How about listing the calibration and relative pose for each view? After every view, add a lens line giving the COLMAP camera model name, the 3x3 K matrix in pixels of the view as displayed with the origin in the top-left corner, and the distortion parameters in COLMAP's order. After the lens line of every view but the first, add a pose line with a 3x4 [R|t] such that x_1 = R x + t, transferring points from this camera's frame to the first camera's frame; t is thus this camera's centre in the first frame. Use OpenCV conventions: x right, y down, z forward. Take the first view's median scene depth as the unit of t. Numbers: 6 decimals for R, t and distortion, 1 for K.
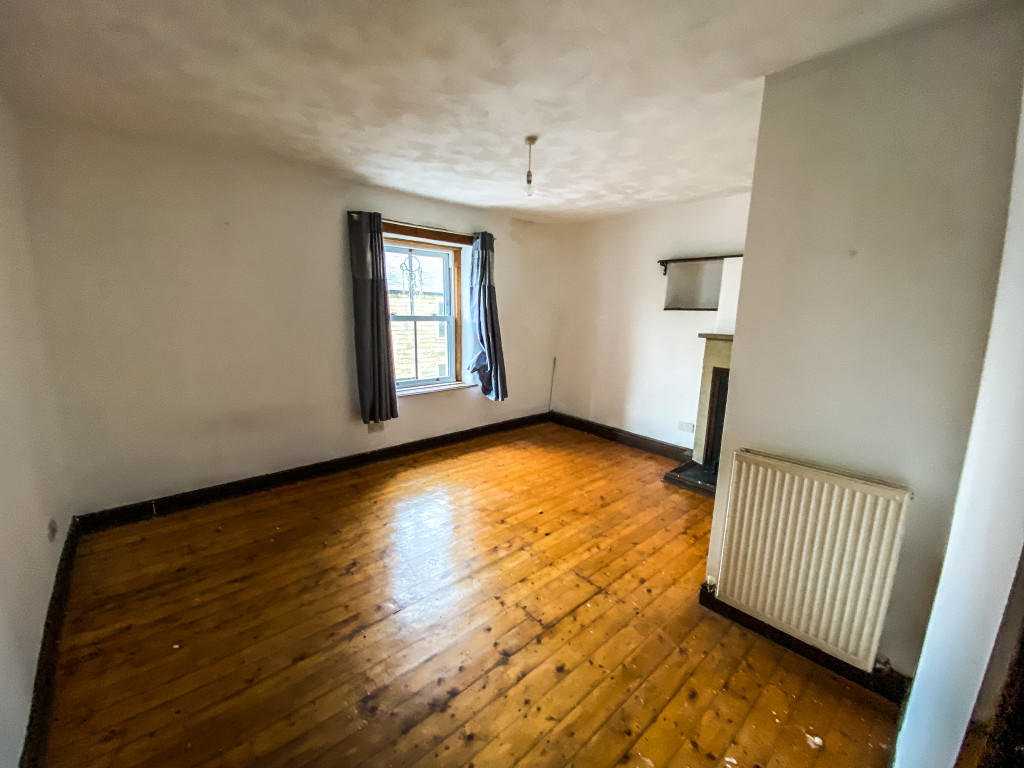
lens RADIAL K [[413.7, 0, 510.5], [0, 413.7, 386.9], [0, 0, 1]] dist [0.032561, -0.018711]
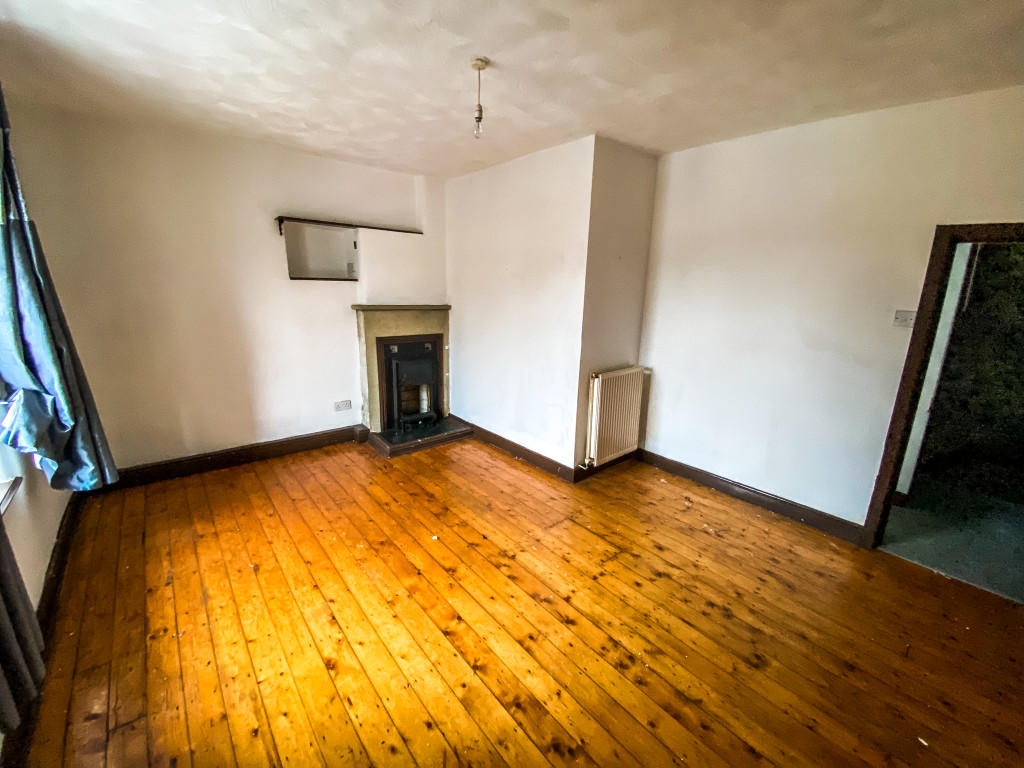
lens RADIAL K [[413.7, 0, 510.5], [0, 413.7, 386.9], [0, 0, 1]] dist [0.032561, -0.018711]
pose [[0.029644, -0.264163, 0.964022, -0.583196], [0.166290, 0.952310, 0.255840, -0.152768], [-0.985631, 0.152723, 0.072158, 0.686662]]
